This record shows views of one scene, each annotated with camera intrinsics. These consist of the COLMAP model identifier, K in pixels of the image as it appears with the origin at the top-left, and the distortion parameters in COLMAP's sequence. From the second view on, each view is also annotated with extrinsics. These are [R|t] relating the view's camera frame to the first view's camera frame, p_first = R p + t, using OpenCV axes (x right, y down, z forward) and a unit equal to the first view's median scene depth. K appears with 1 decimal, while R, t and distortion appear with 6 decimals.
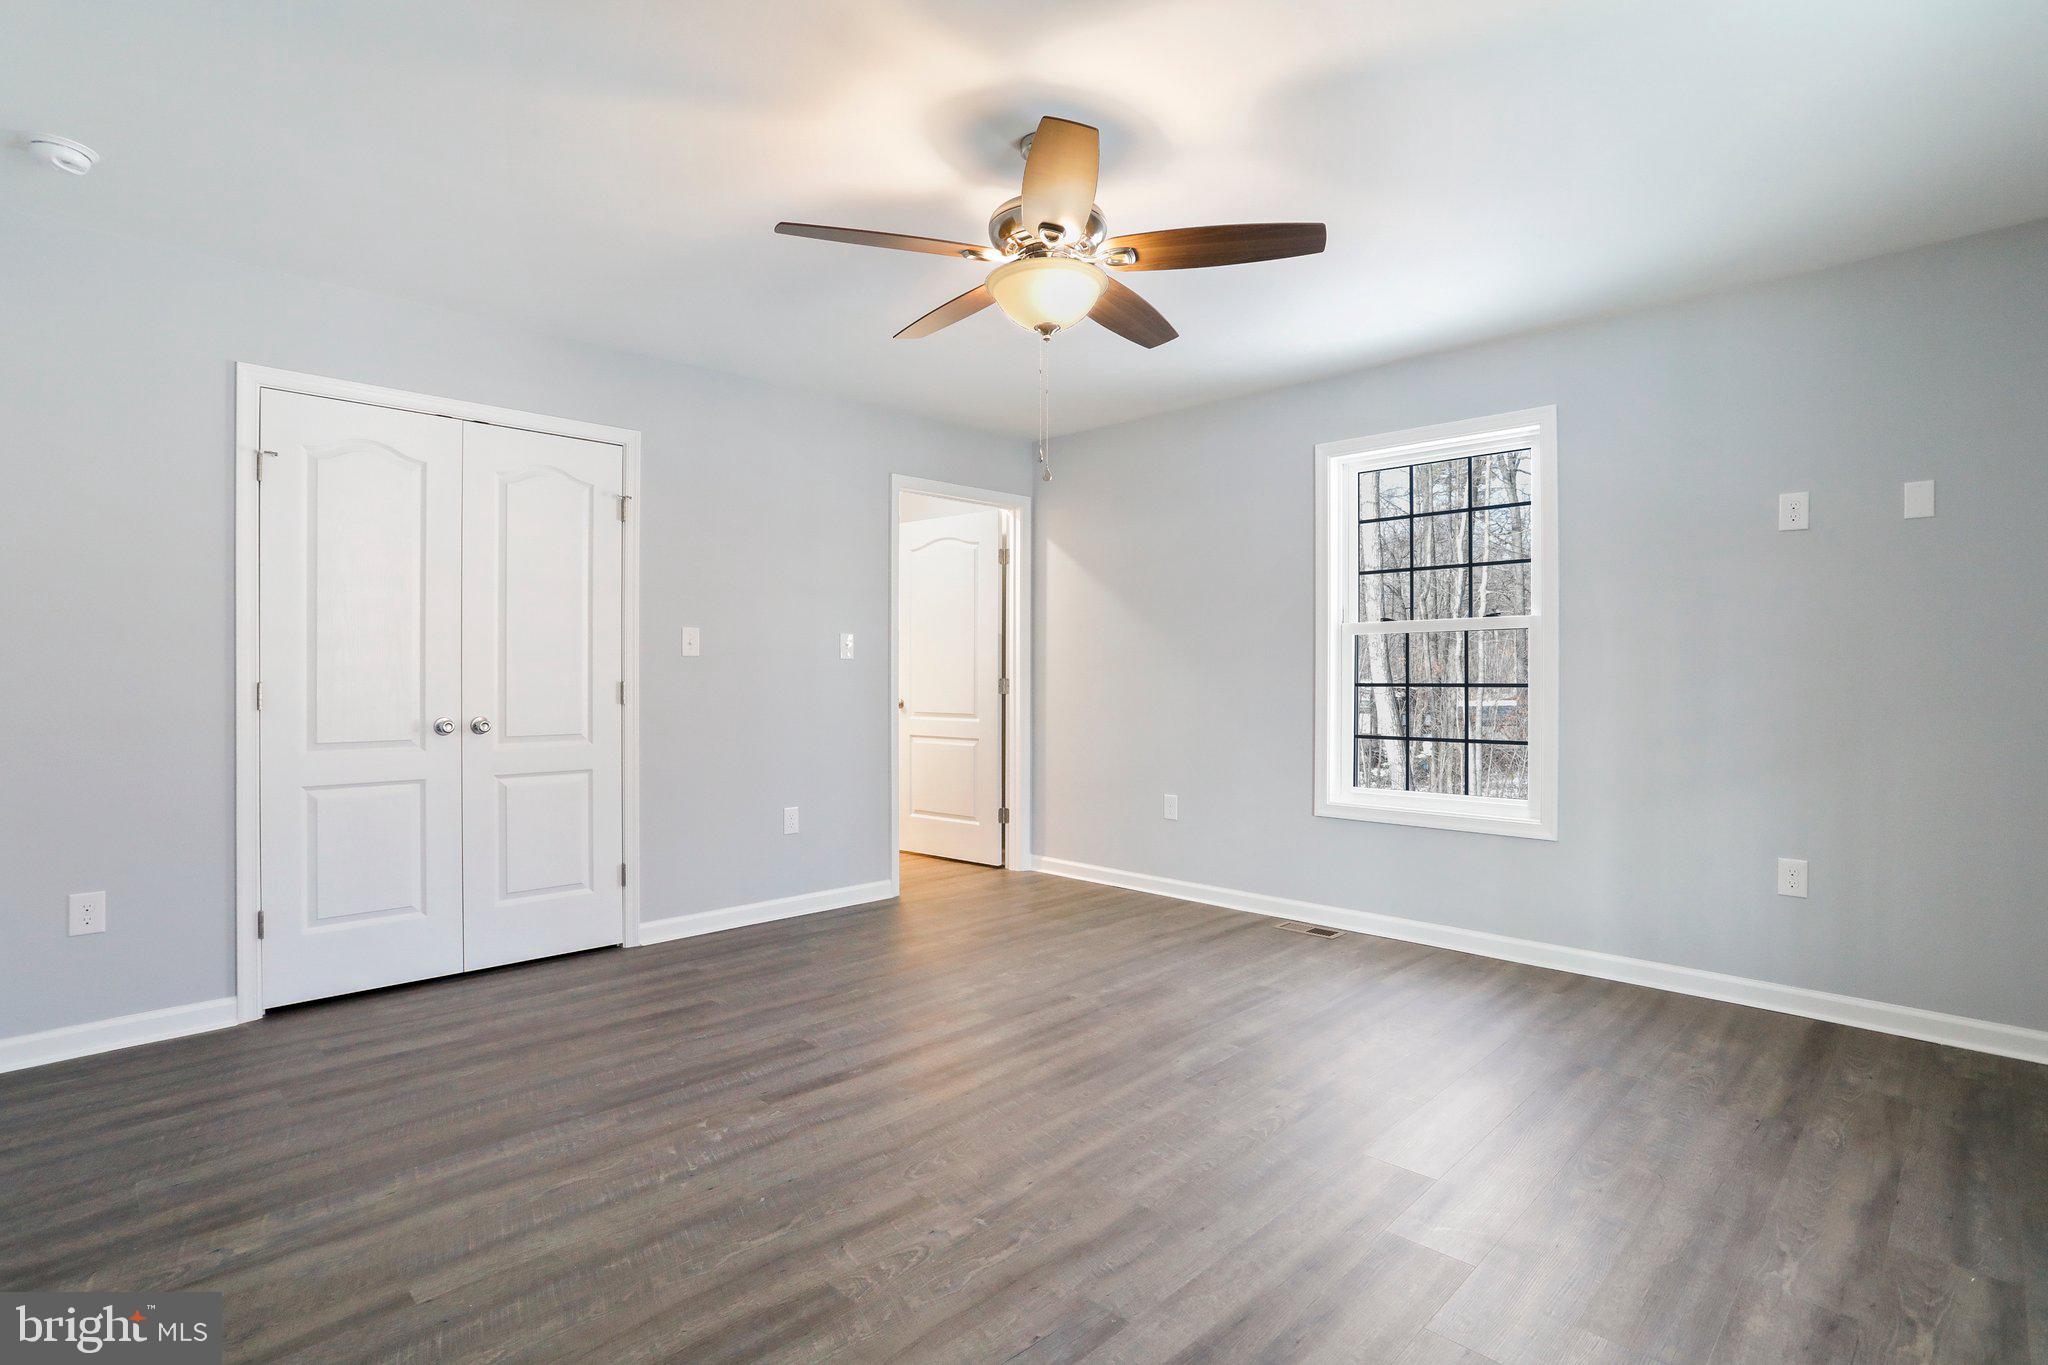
lens RADIAL K [[989.1, 0, 995.4], [0, 989.1, 689.5], [0, 0, 1]] dist [-0.049828, 0.016548]
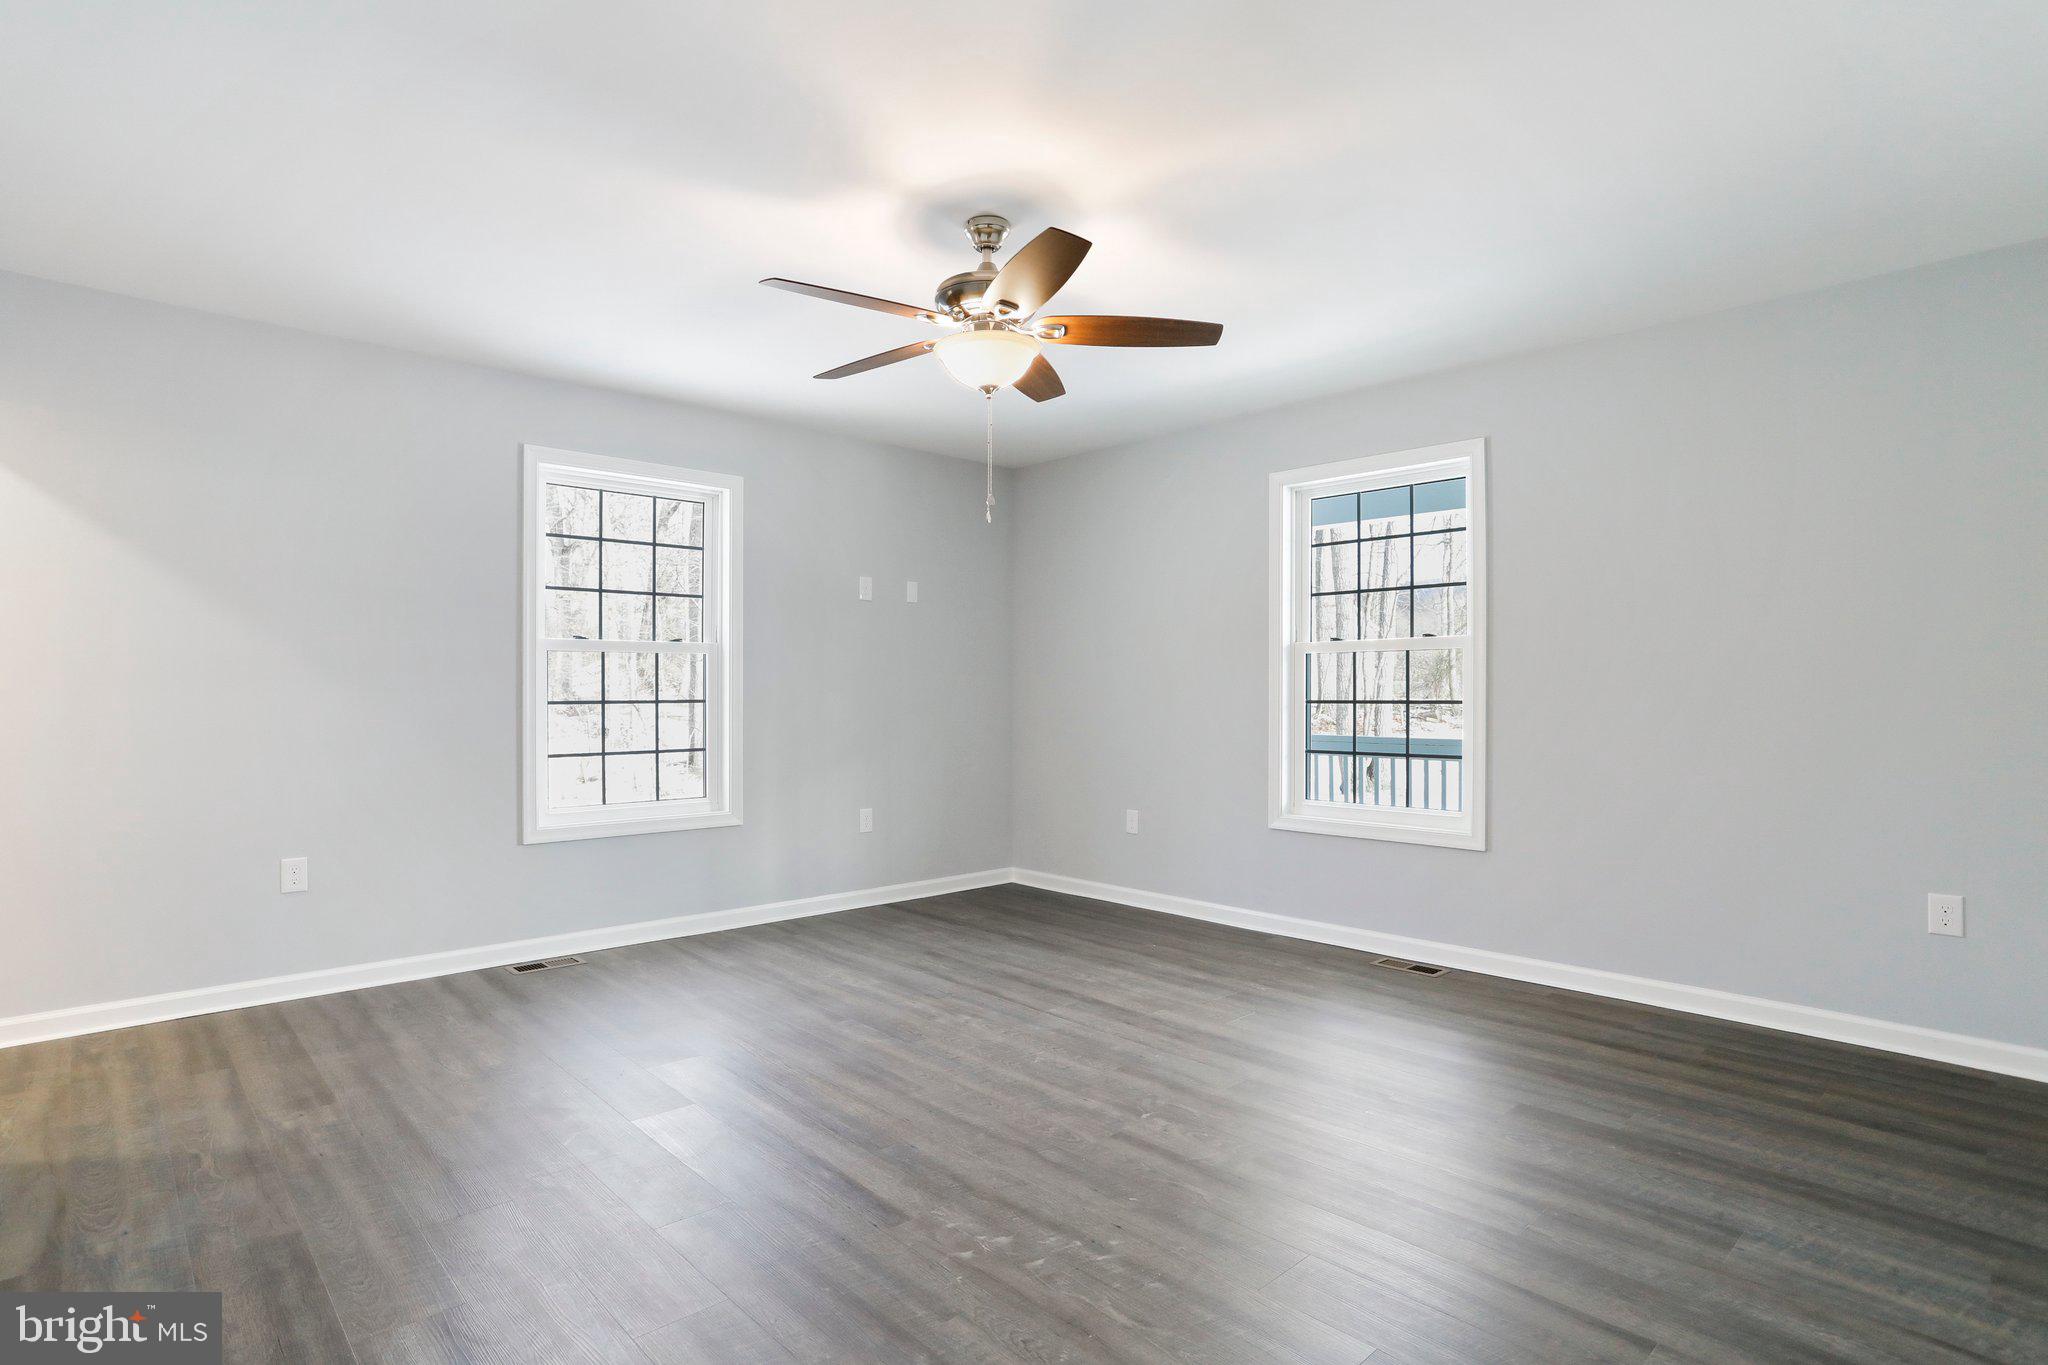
lens RADIAL K [[1078.2, 0, 988.8], [0, 1078.2, 678.5], [0, 0, 1]] dist [-0.043572, 0.010797]
pose [[0.021276, 0.015597, 0.999652, -0.874381], [0.016439, 0.999738, -0.015949, -0.005749], [-0.999638, 0.016773, 0.021014, 0.712263]]
